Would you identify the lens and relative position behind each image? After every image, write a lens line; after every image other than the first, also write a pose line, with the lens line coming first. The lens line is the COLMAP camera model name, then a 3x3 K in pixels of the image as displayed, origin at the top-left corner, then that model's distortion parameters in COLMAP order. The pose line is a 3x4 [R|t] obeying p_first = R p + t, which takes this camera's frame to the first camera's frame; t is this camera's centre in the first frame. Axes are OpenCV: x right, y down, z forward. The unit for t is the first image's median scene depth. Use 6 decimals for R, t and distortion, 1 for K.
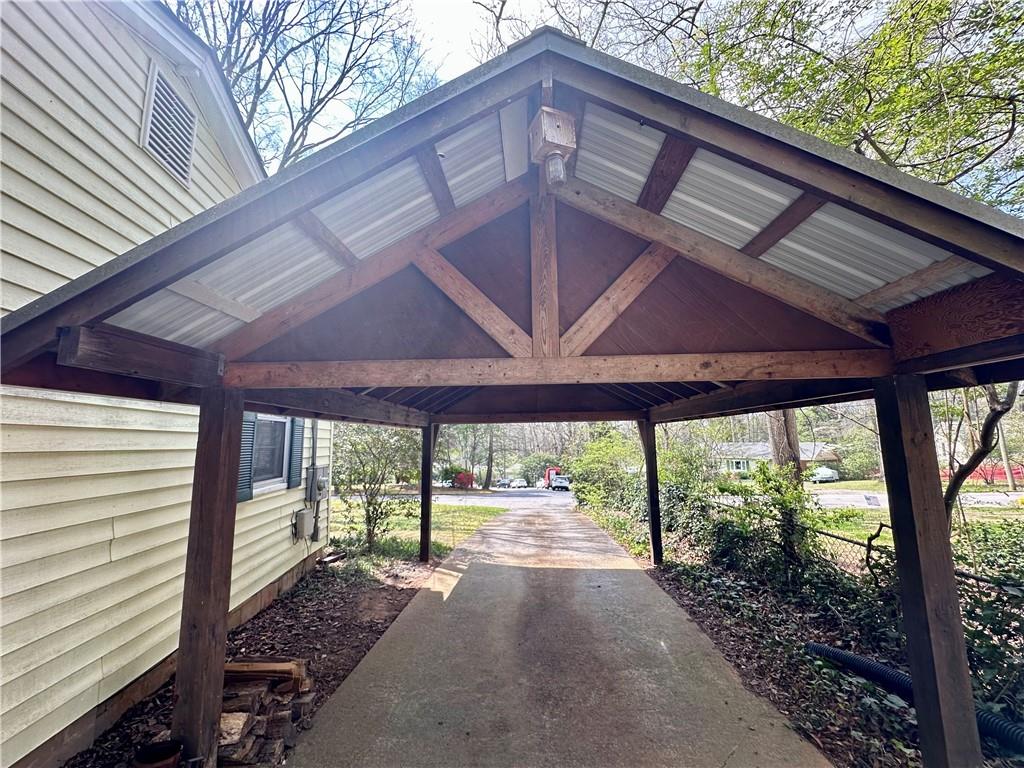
lens RADIAL K [[409.2, 0, 512.0], [0, 409.2, 384.0], [0, 0, 1]] dist [0.001587, 0.000109]
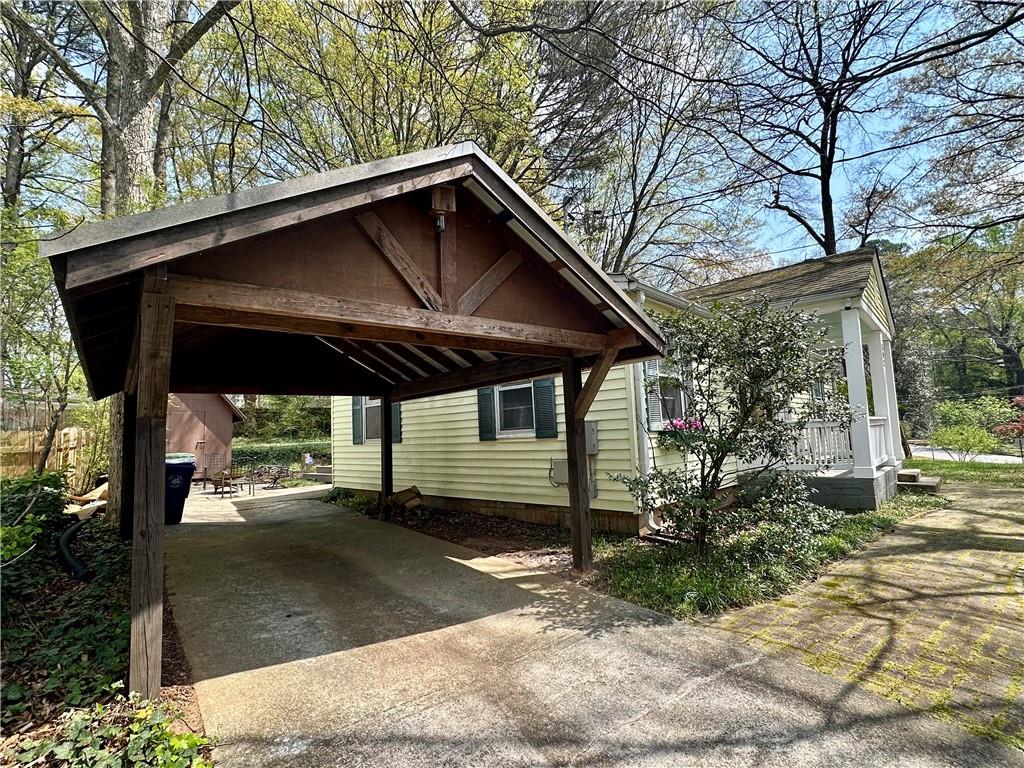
lens RADIAL K [[528.5, 0, 512.0], [0, 528.5, 384.0], [0, 0, 1]] dist [-0.000922, -0.000248]
pose [[-0.762382, -0.025647, -0.646618, 0.553611], [0.137898, 0.969826, -0.201051, 0.408889], [0.632264, -0.242445, -0.735842, 2.167330]]
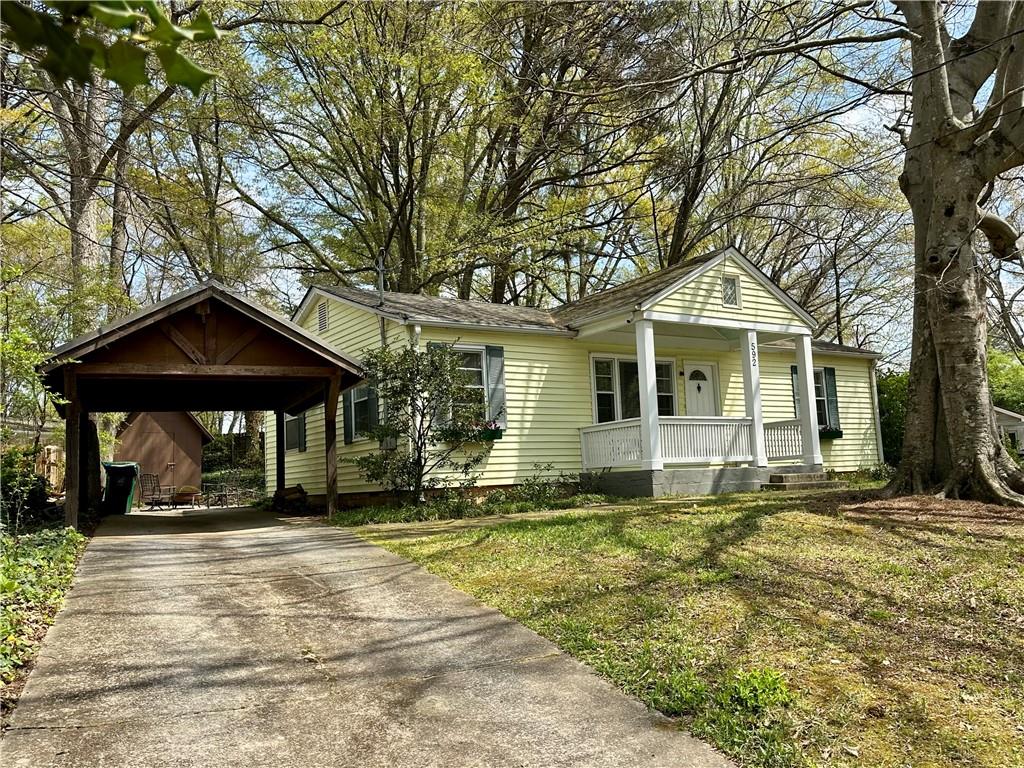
lens RADIAL K [[867.5, 0, 512.0], [0, 867.5, 384.0], [0, 0, 1]] dist [0.003339, 0.002083]
pose [[-0.885024, -0.001913, -0.465542, 0.510750], [0.121044, 0.964654, -0.234076, 0.898536], [0.449534, -0.263514, -0.853510, 4.145156]]
